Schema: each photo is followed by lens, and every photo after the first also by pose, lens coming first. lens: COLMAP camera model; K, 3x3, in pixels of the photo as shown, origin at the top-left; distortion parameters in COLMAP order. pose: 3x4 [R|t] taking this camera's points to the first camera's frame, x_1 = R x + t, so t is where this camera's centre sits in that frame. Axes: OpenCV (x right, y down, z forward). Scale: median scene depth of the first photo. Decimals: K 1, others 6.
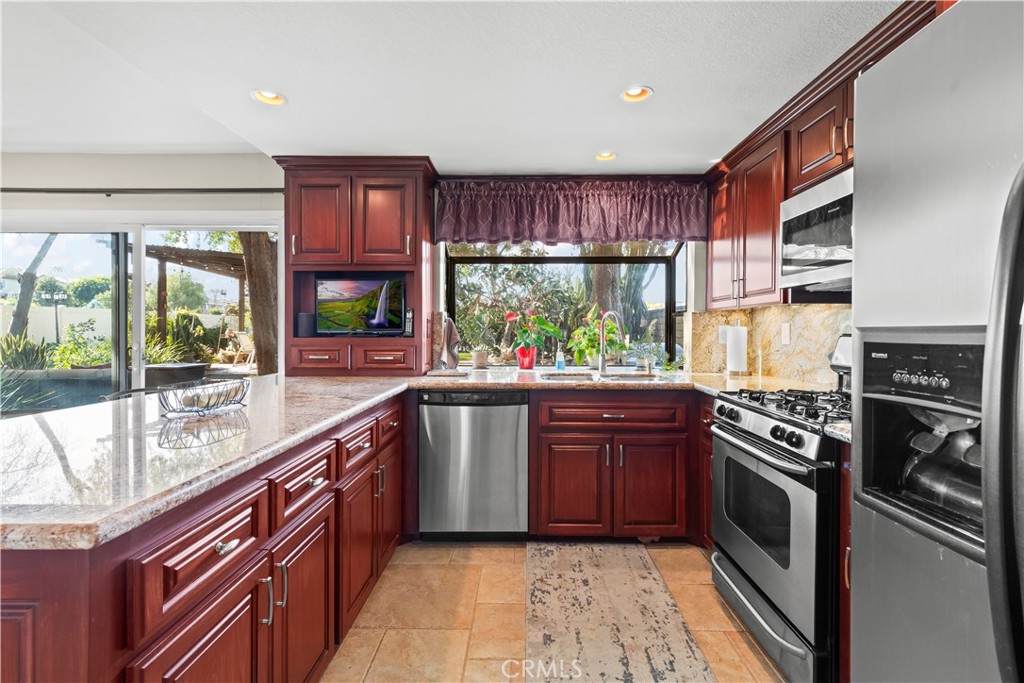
lens RADIAL K [[455.8, 0, 518.6], [0, 455.8, 334.8], [0, 0, 1]] dist [0.000745, 0.000051]
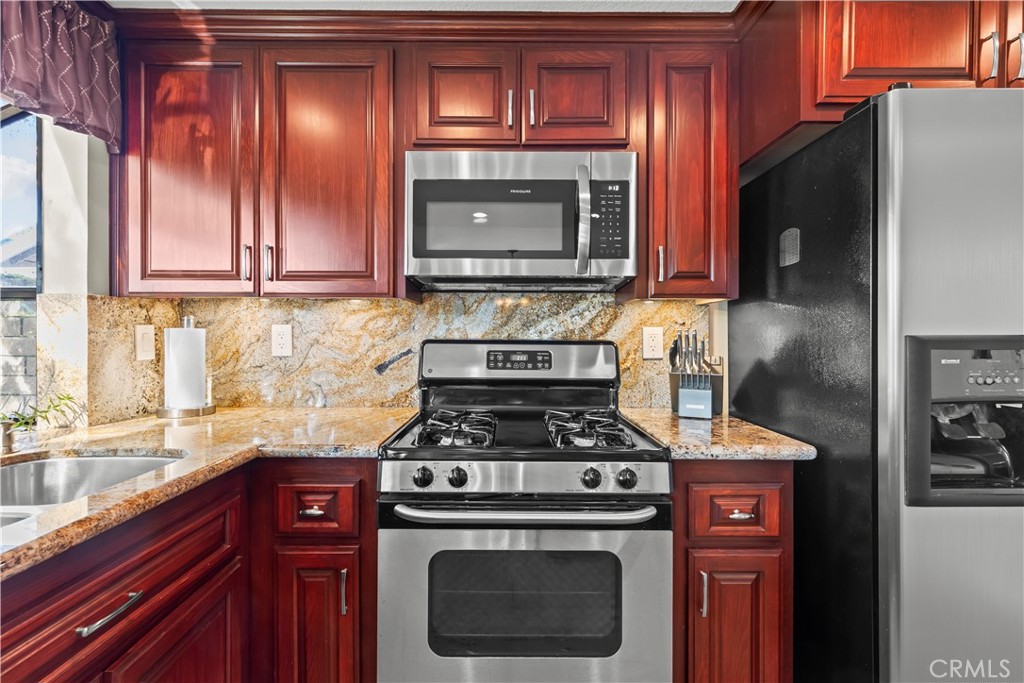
lens RADIAL K [[465.5, 0, 510.9], [0, 465.5, 335.5], [0, 0, 1]] dist [-0.002115, -0.000010]
pose [[-0.012599, 0.000308, 0.999921, -0.106937], [0.005022, 0.999987, -0.000245, -0.007864], [-0.999908, 0.005018, -0.012601, 0.717234]]
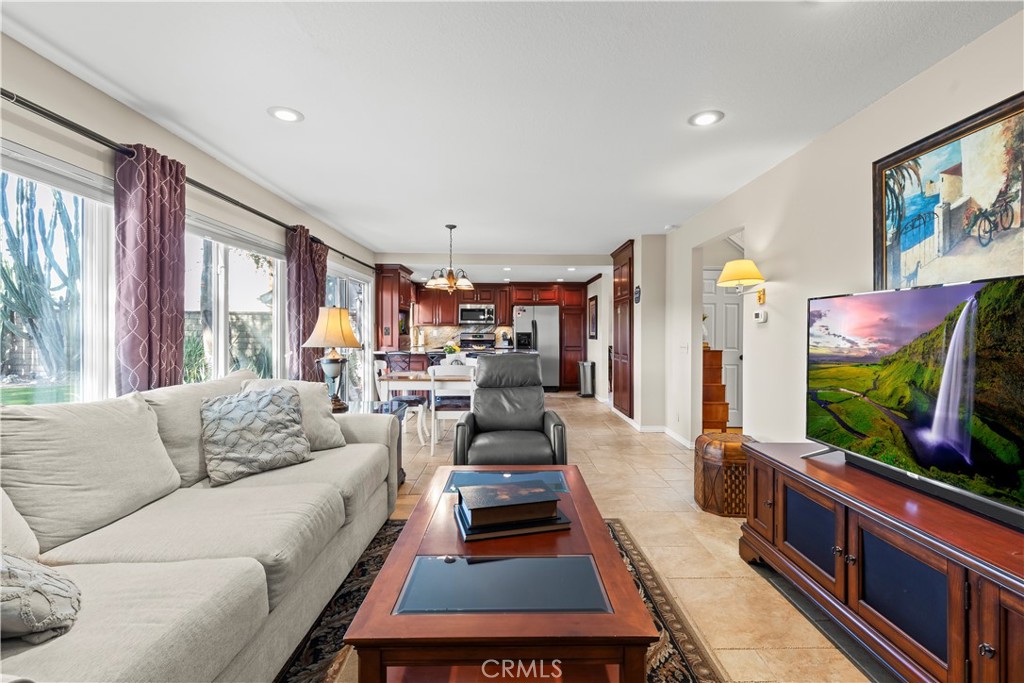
lens RADIAL K [[455.8, 0, 518.6], [0, 455.8, 334.8], [0, 0, 1]] dist [0.000745, 0.000051]
pose [[-0.025361, -0.002762, 0.999675, -3.301233], [0.001586, 0.999995, 0.002803, 0.002883], [-0.999677, 0.001656, -0.025357, 0.447364]]
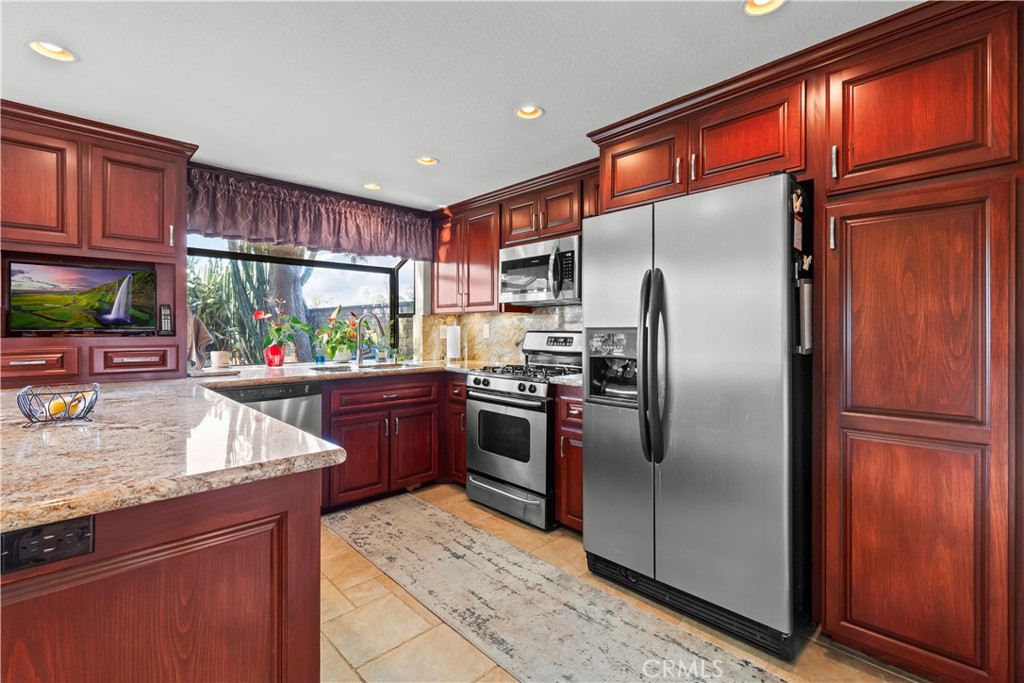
lens RADIAL K [[459.3, 0, 514.4], [0, 459.3, 331.0], [0, 0, 1]] dist [0.000538, 0.000032]
pose [[0.715715, -0.002271, 0.698389, -0.431773], [0.005522, 0.999982, -0.002406, 0.001584], [-0.698371, 0.005579, 0.715715, -0.157359]]
